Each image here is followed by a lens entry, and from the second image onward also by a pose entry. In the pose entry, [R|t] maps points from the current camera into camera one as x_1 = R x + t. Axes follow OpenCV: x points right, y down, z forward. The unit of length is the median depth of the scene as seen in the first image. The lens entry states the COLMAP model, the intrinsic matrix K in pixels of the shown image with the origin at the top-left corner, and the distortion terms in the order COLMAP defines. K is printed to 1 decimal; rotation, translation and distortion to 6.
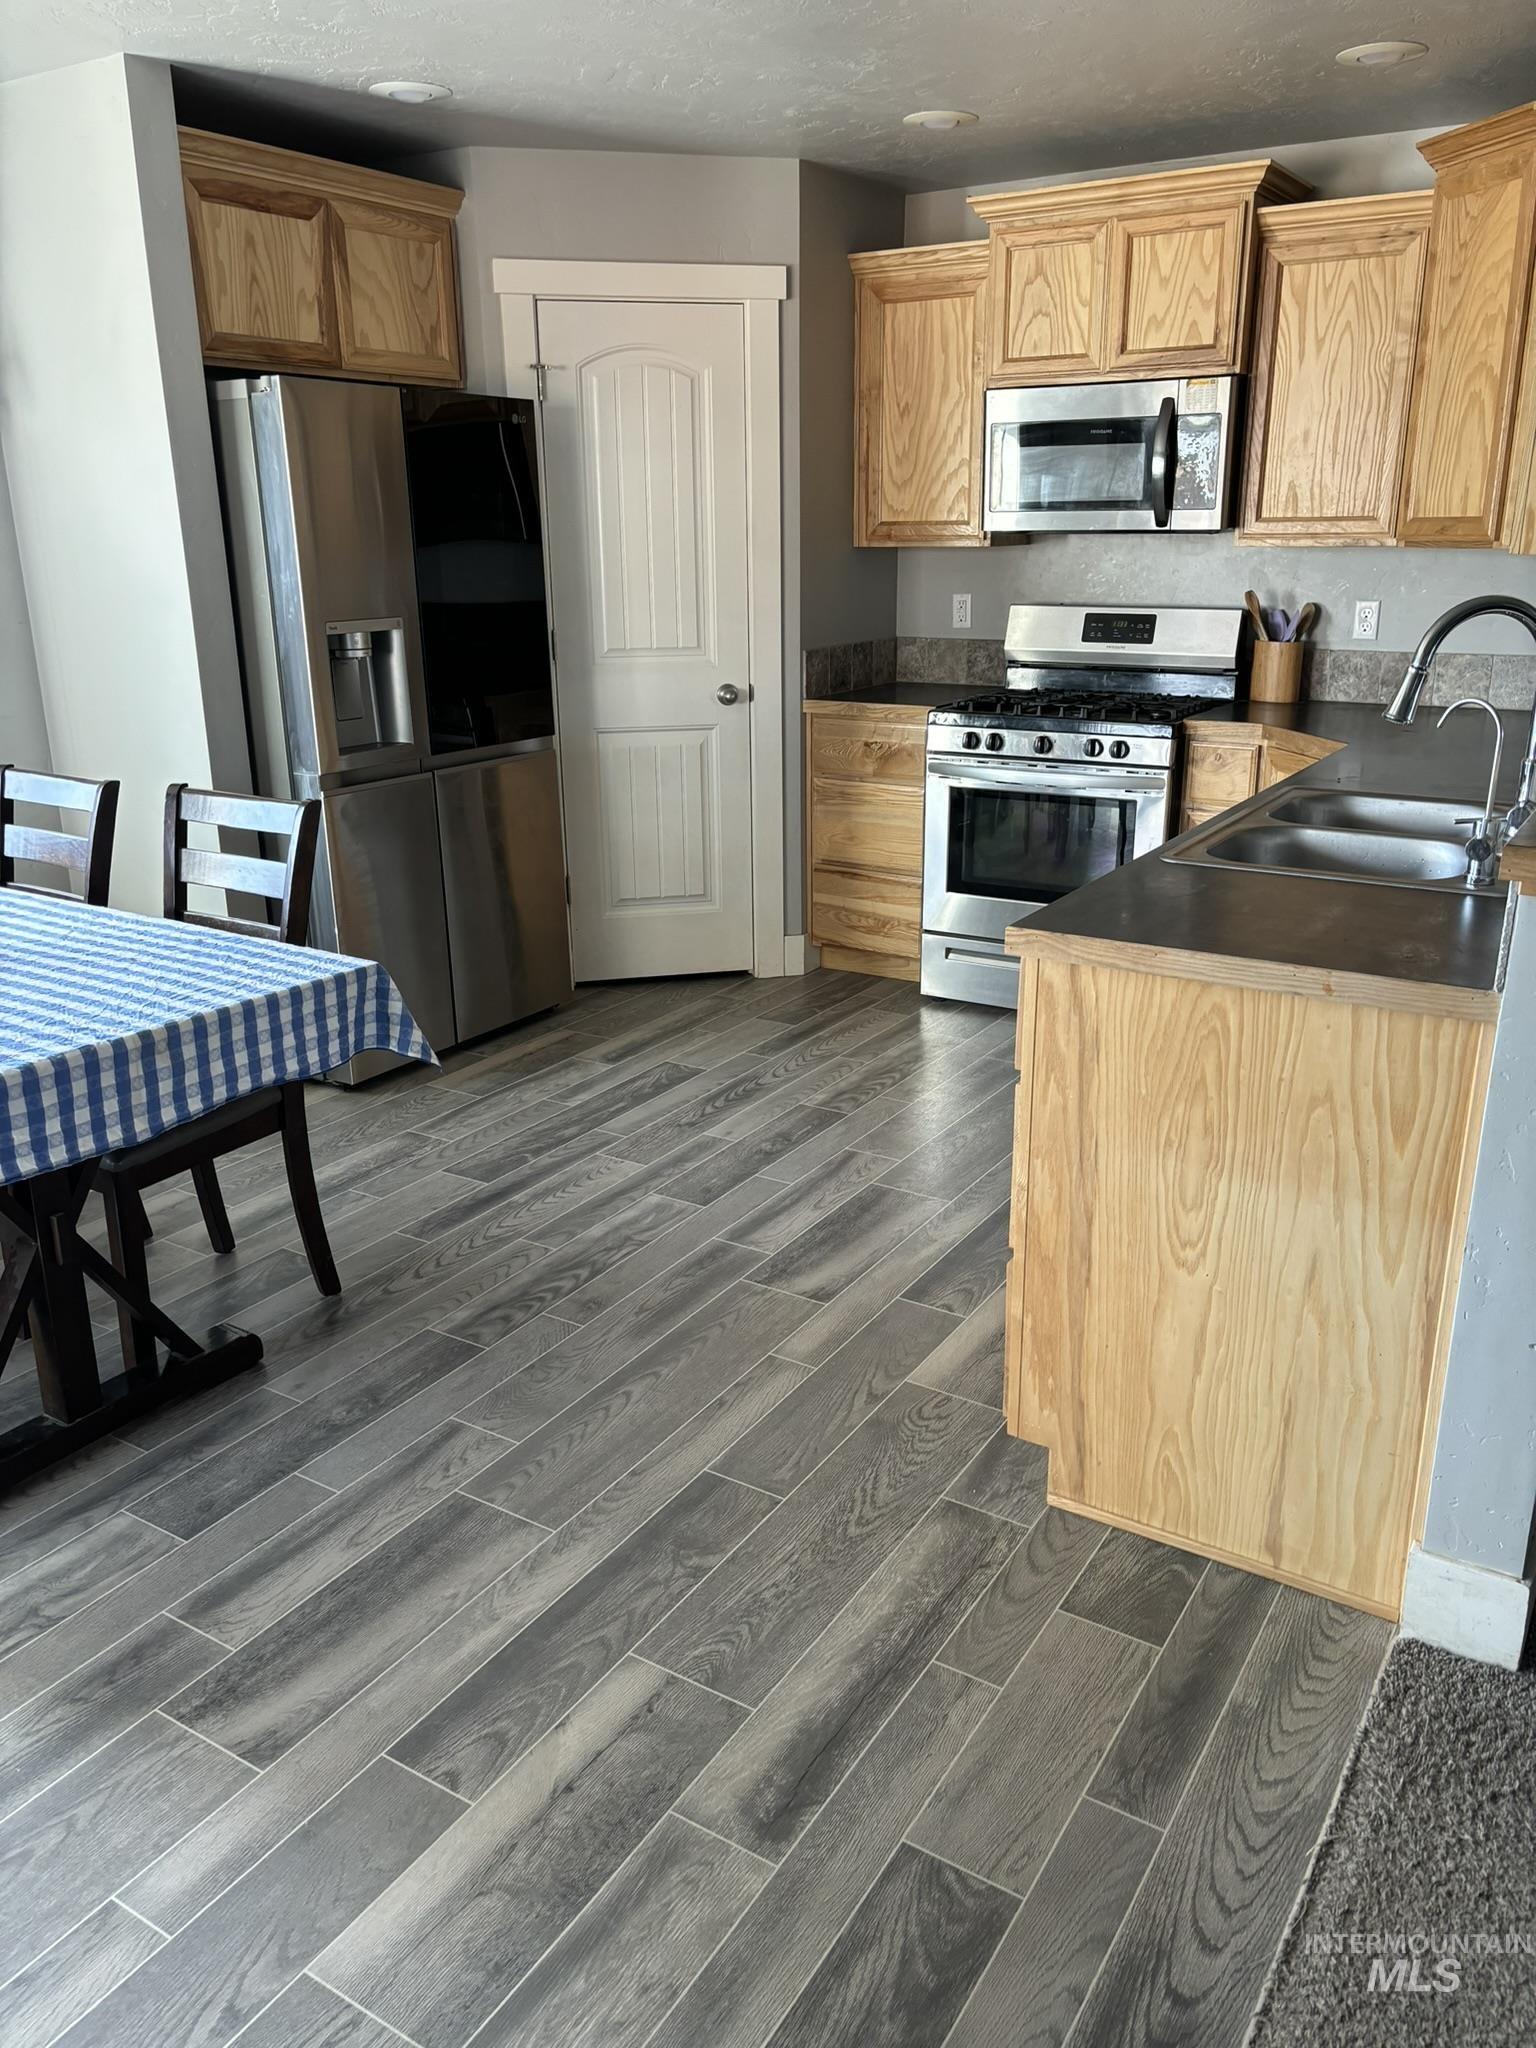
lens RADIAL K [[1545.5, 0, 769.1], [0, 1545.5, 970.4], [0, 0, 1]] dist [0.077098, -0.081438]
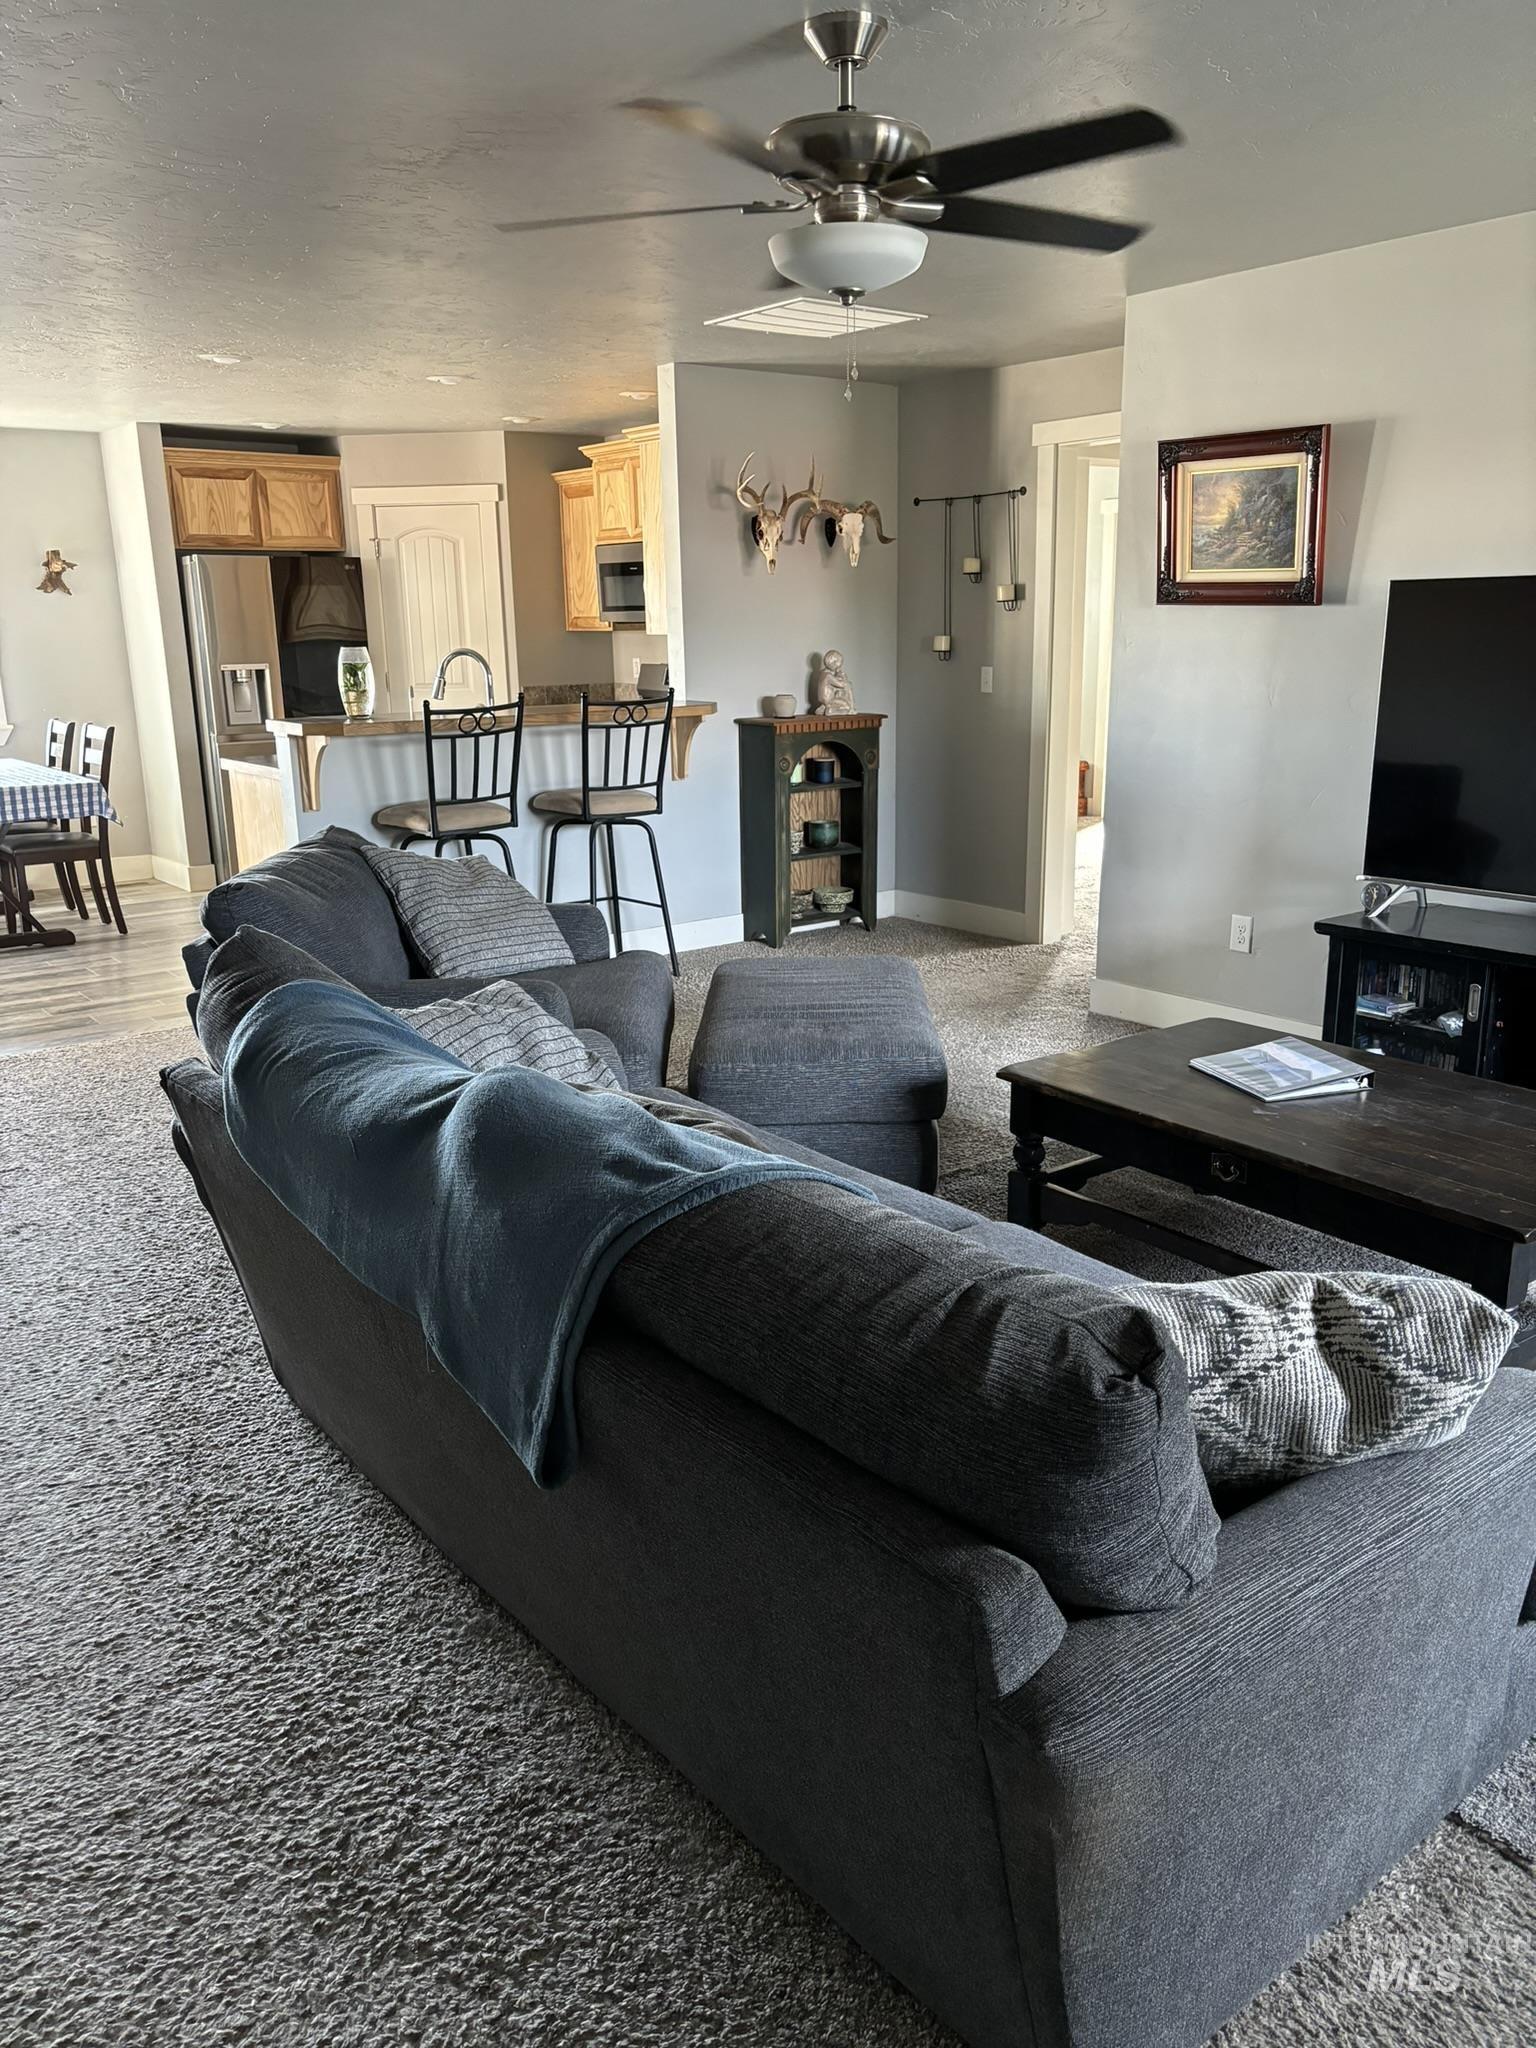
lens RADIAL K [[1568.8, 0, 768.0], [0, 1568.8, 1024.0], [0, 0, 1]] dist [0.005631, 0.004549]
pose [[0.937557, 0.082803, -0.337833, 1.085514], [-0.092450, 0.995638, -0.012536, 0.206169], [0.335321, 0.042986, 0.941123, -0.693464]]
